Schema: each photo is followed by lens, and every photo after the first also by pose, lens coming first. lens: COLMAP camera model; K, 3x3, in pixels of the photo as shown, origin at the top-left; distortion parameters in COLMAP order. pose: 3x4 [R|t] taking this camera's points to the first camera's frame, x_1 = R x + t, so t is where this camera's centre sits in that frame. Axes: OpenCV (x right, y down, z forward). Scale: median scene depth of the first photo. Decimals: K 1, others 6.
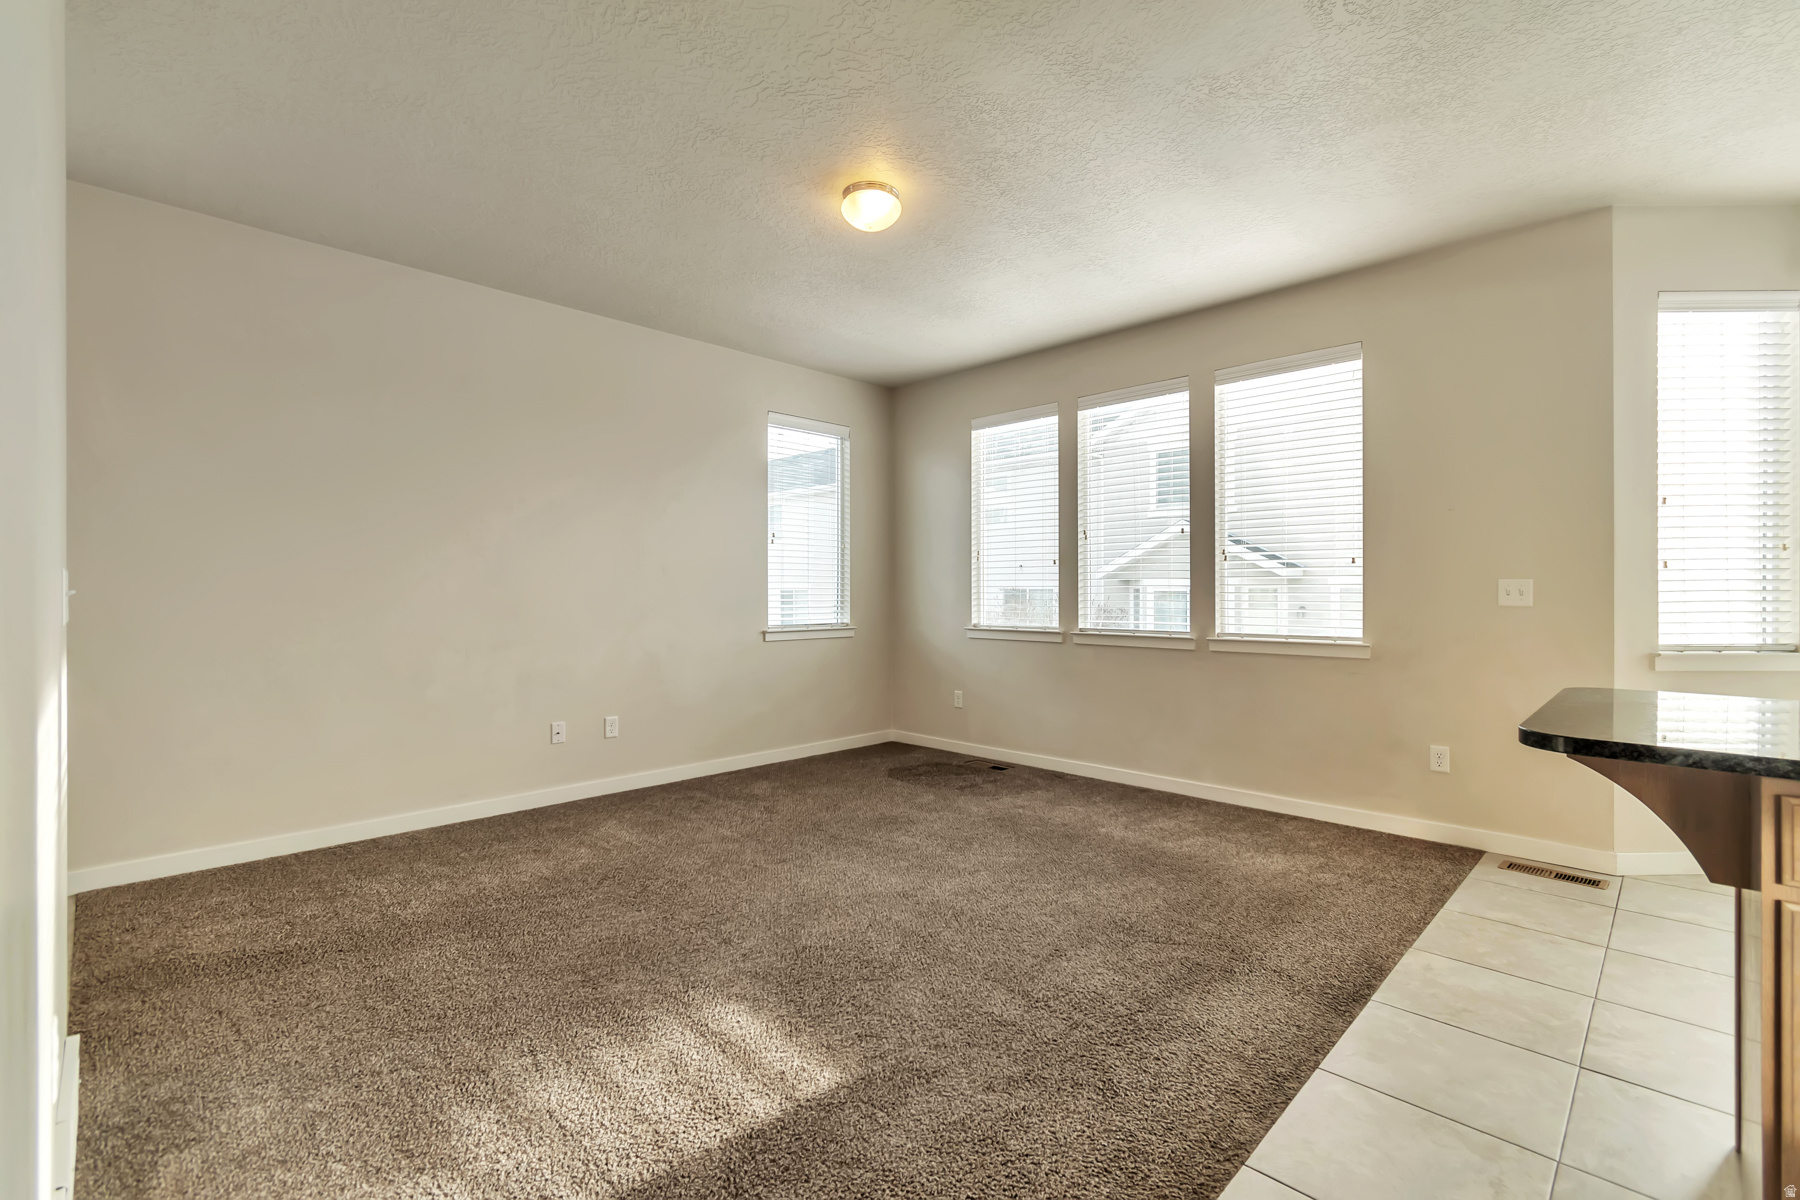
lens RADIAL K [[796.0, 0, 908.6], [0, 796.0, 587.1], [0, 0, 1]] dist [0.008682, -0.000712]
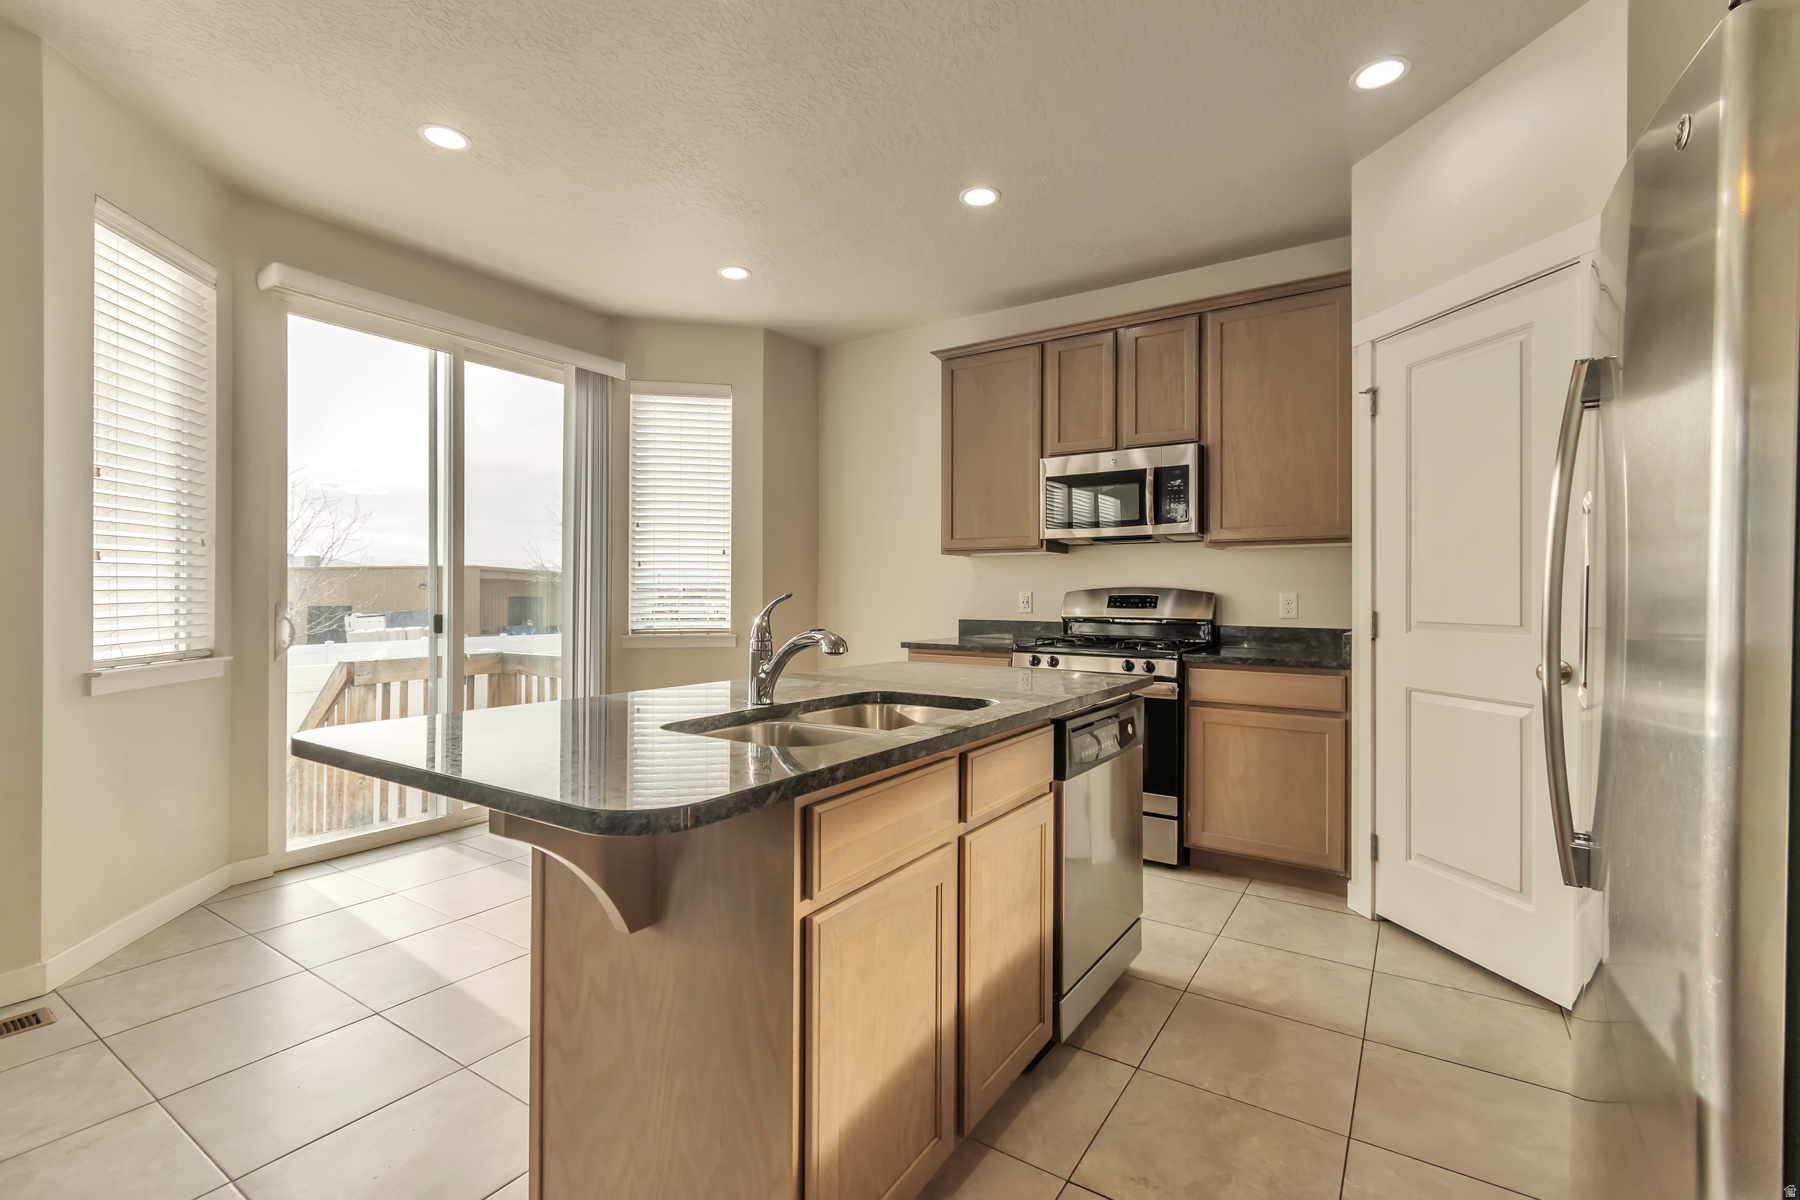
lens RADIAL K [[796.0, 0, 902.5], [0, 796.0, 597.6], [0, 0, 1]] dist [0.008682, -0.000712]
pose [[-0.190172, -0.003616, 0.981744, 0.044232], [-0.012452, 0.999922, 0.001271, 0.000863], [-0.981672, -0.011983, -0.190202, 0.379272]]
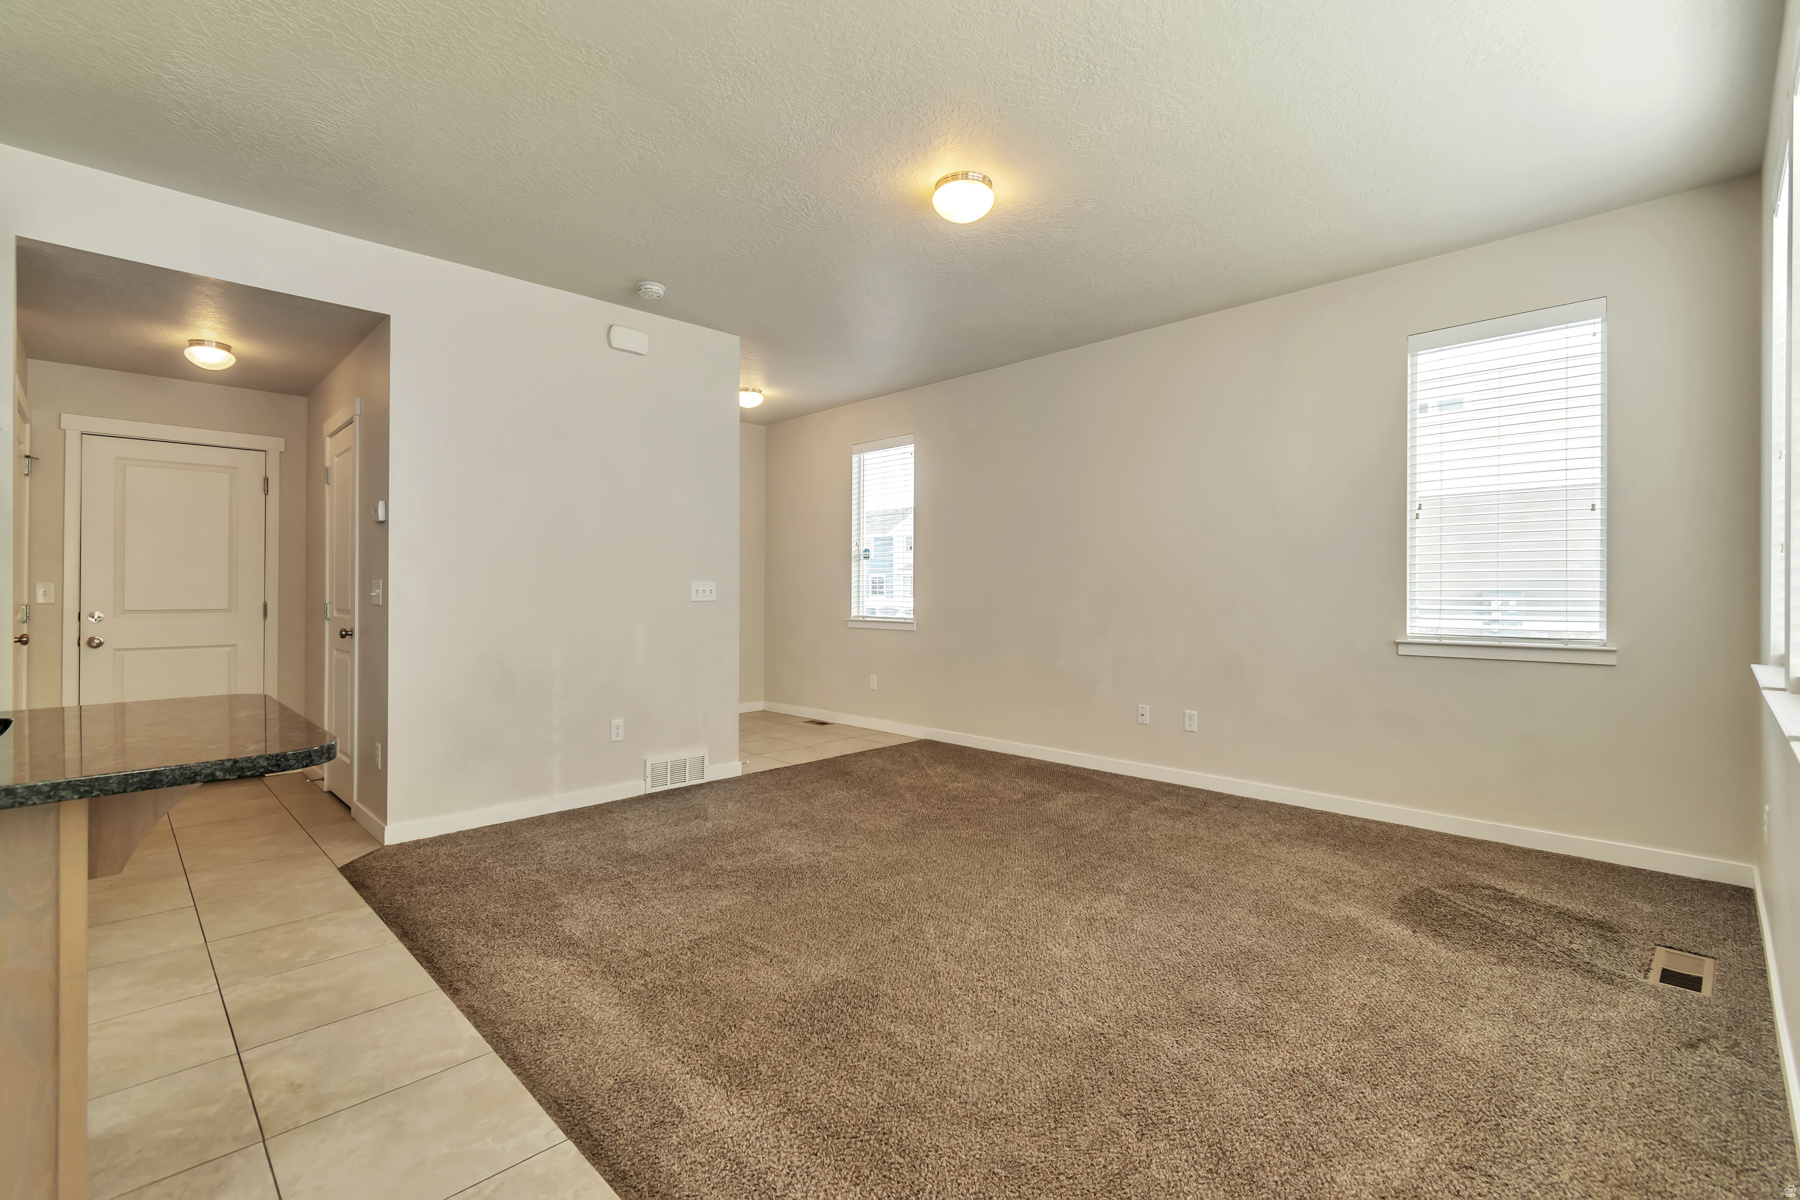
lens RADIAL K [[796.0, 0, 901.6], [0, 796.0, 583.0], [0, 0, 1]] dist [0.008682, -0.000712]
pose [[-0.016503, -0.007054, -0.999839, 0.862647], [0.007357, 0.999947, -0.007176, 0.006279], [0.999837, -0.007474, -0.016451, 0.867597]]
